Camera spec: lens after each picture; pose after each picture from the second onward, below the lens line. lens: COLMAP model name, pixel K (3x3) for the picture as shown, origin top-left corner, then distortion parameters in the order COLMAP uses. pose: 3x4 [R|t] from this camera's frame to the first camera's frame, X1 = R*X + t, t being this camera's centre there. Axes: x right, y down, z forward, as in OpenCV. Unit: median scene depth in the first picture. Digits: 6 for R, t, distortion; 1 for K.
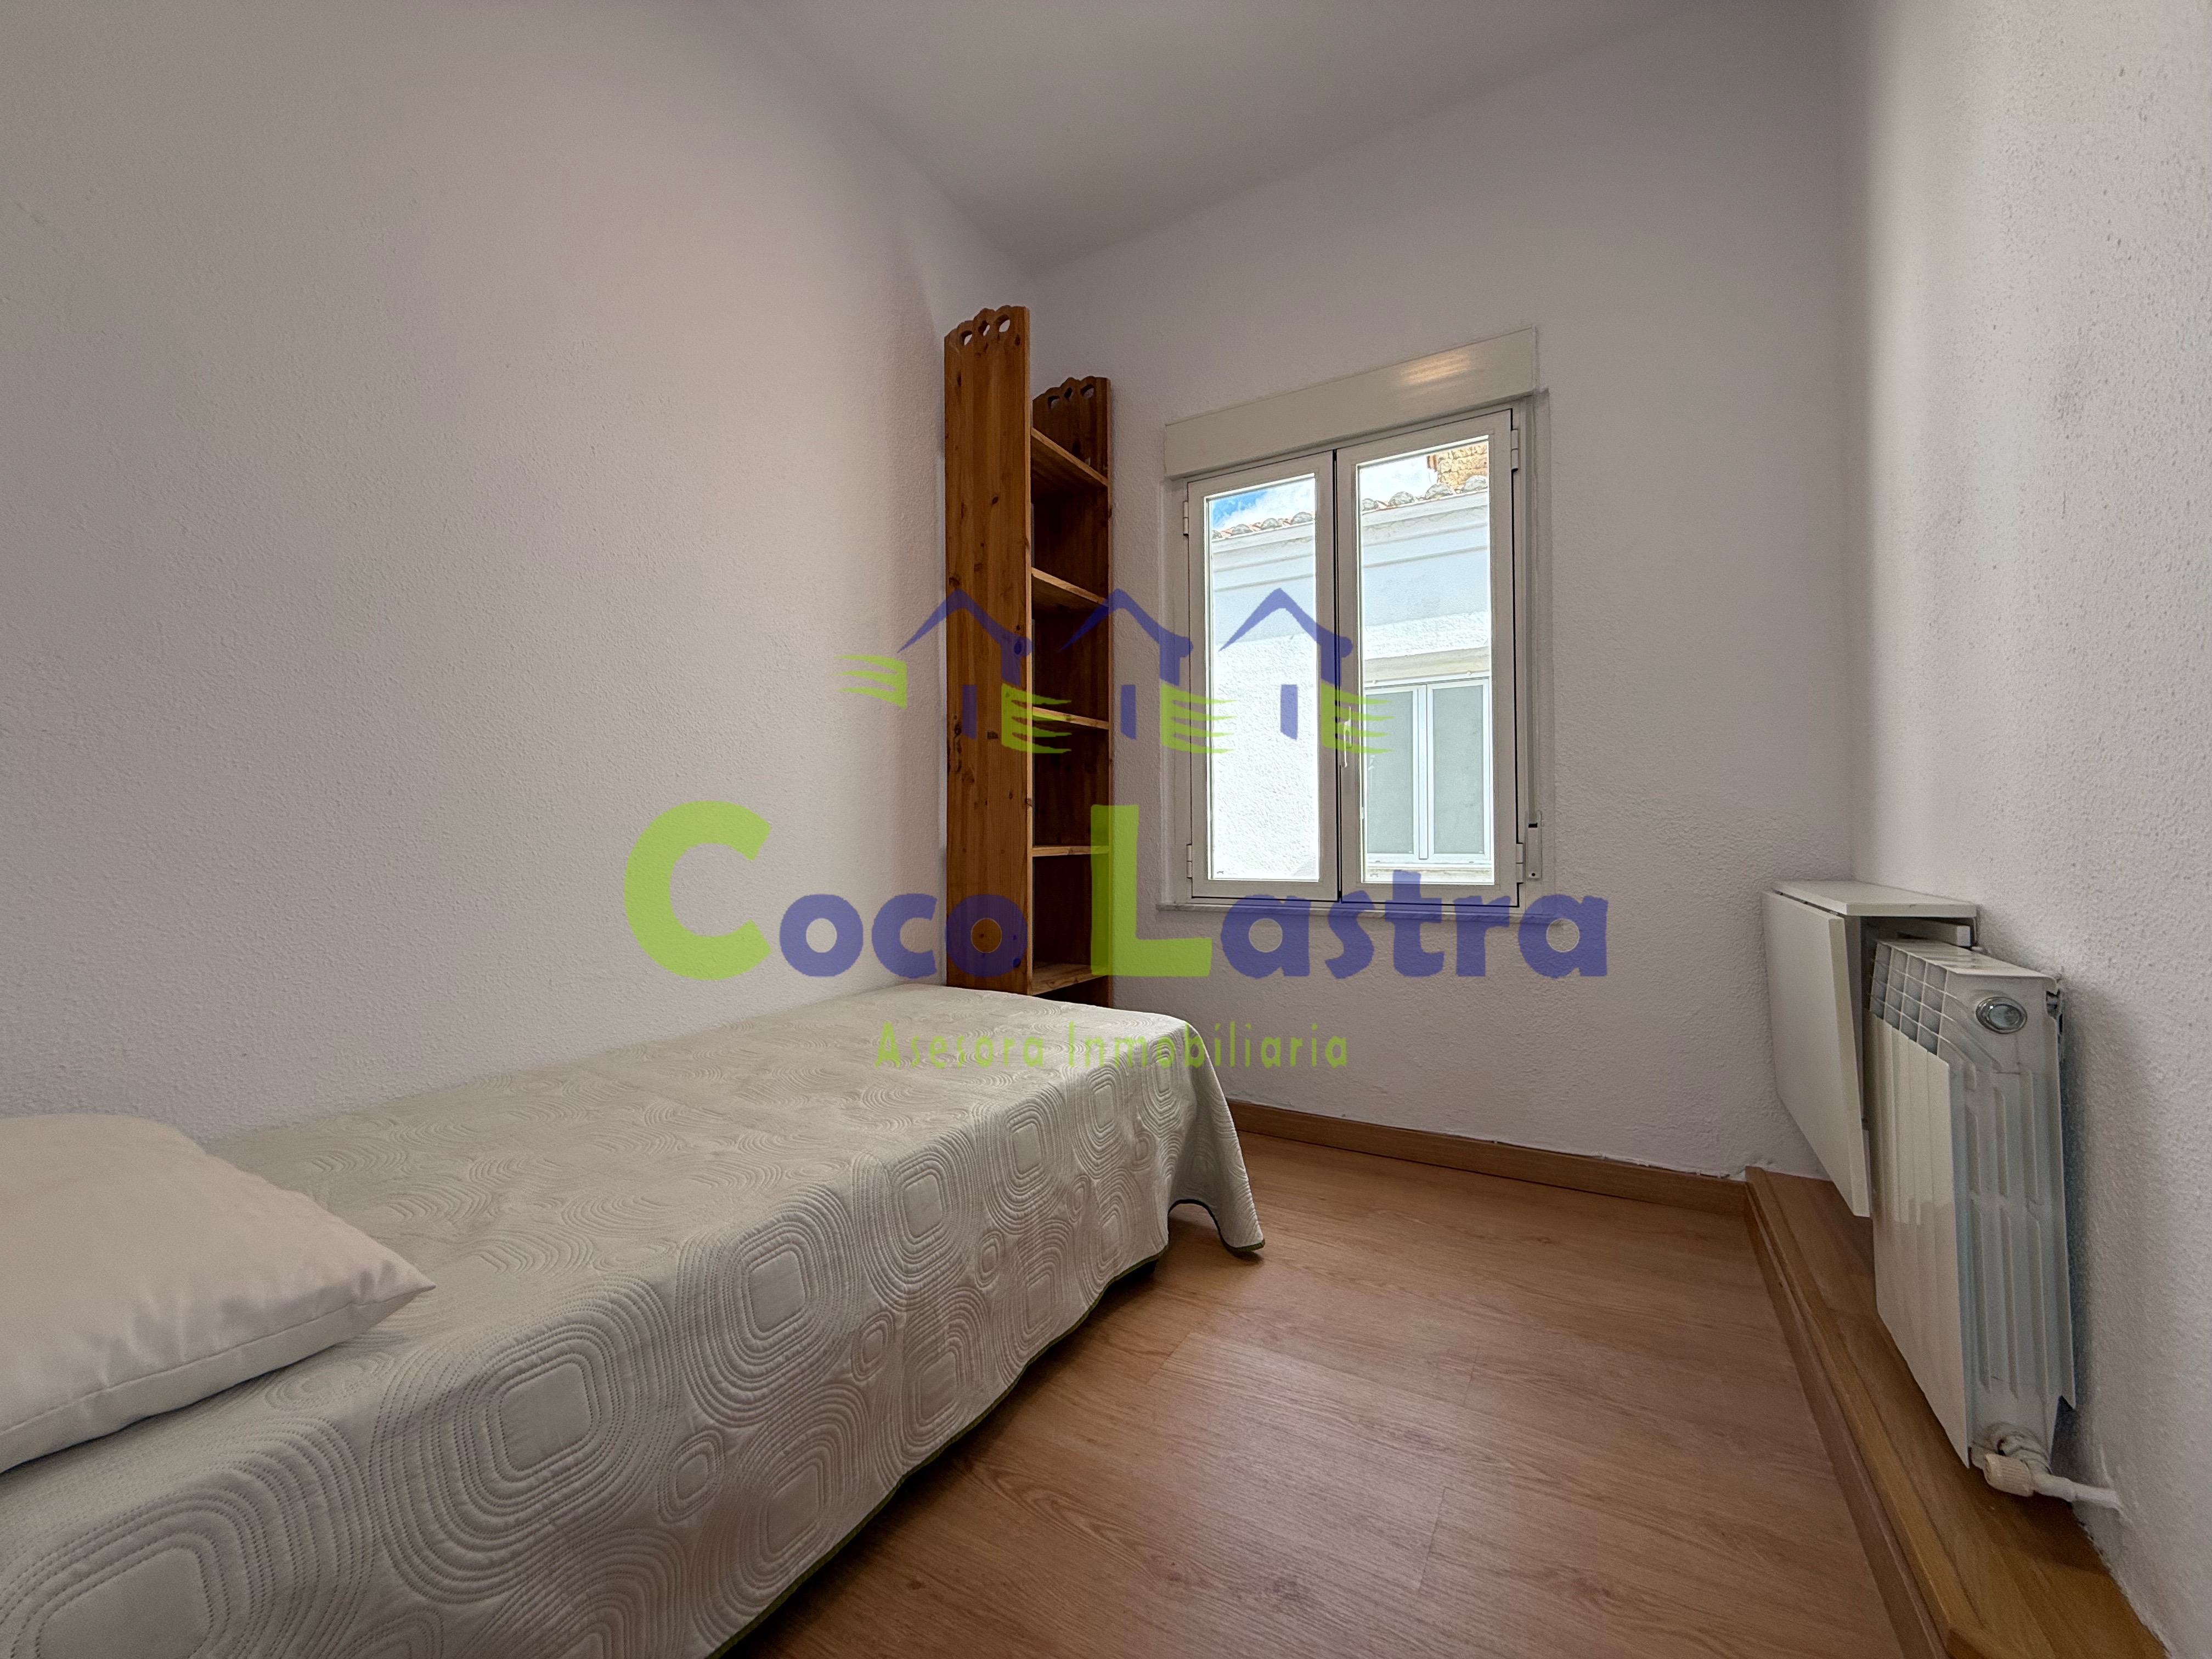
lens RADIAL K [[880.3, 0, 1099.7], [0, 880.3, 831.0], [0, 0, 1]] dist [-0.000204, -0.000248]
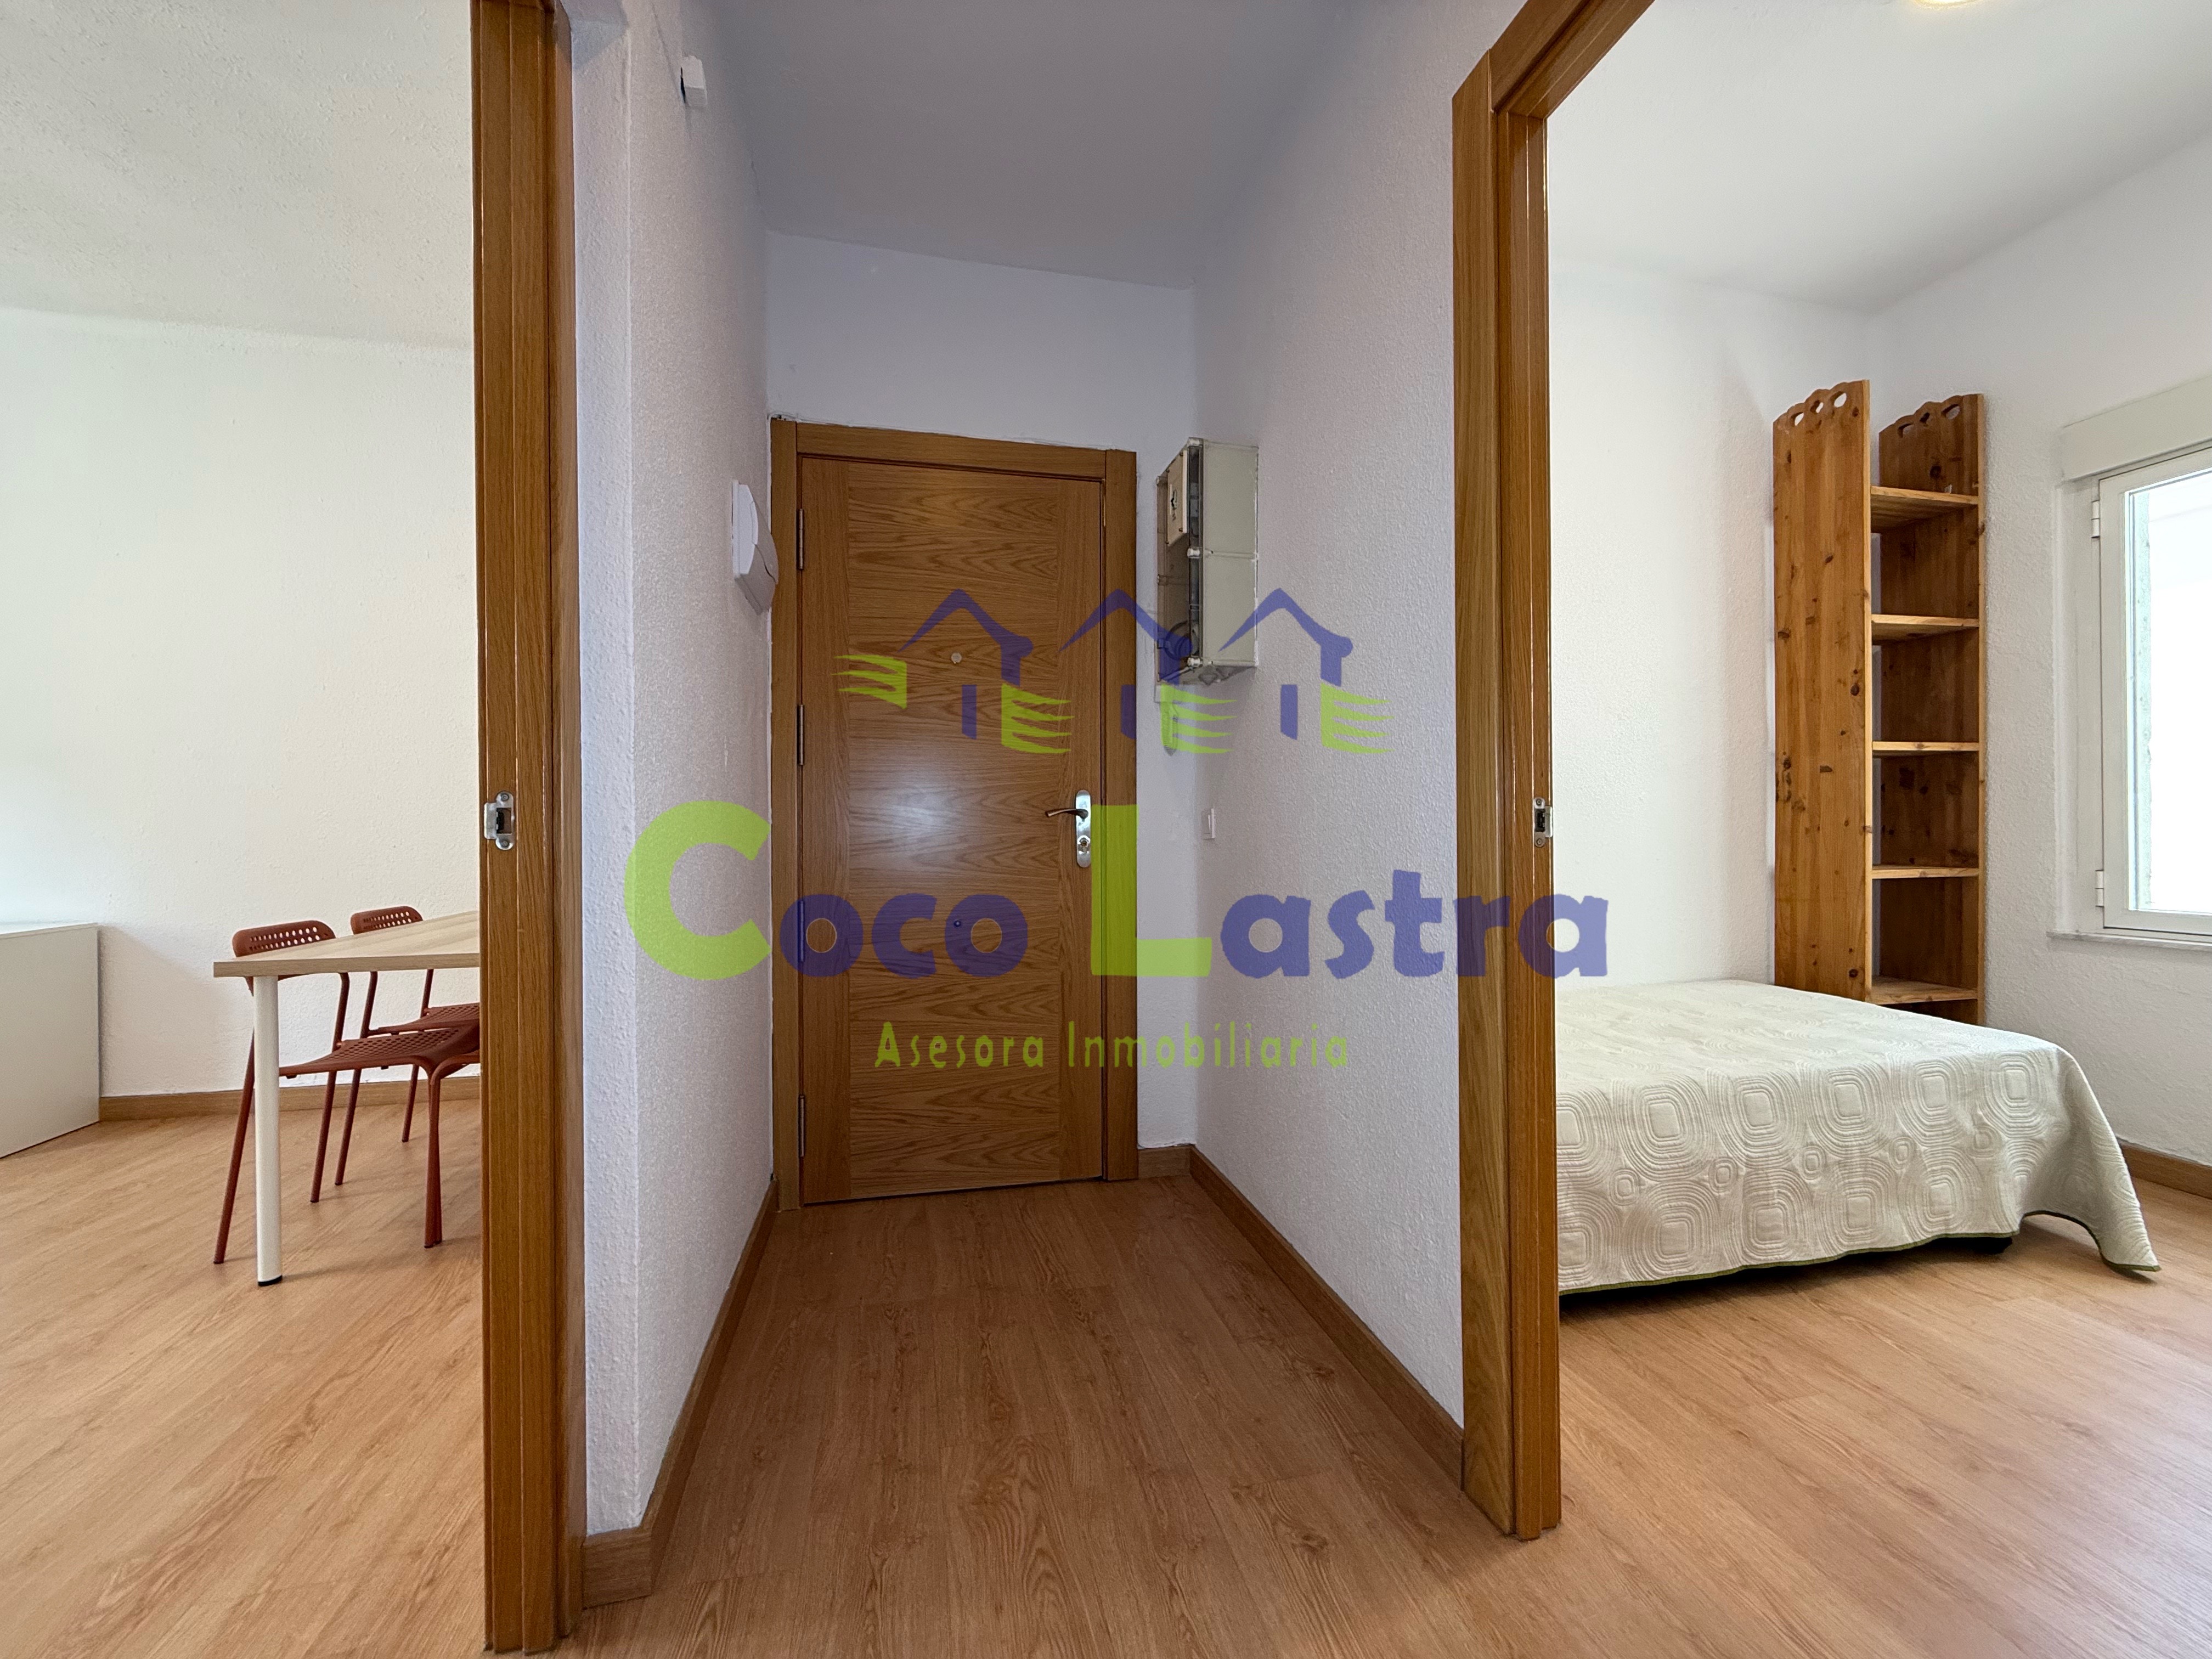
lens RADIAL K [[884.1, 0, 1088.6], [0, 884.1, 833.0], [0, 0, 1]] dist [-0.002044, -0.000219]
pose [[0.674433, 0.003806, -0.738326, 0.076682], [0.007426, 0.999901, 0.011938, -0.048268], [0.738299, -0.013534, 0.674338, -0.462015]]
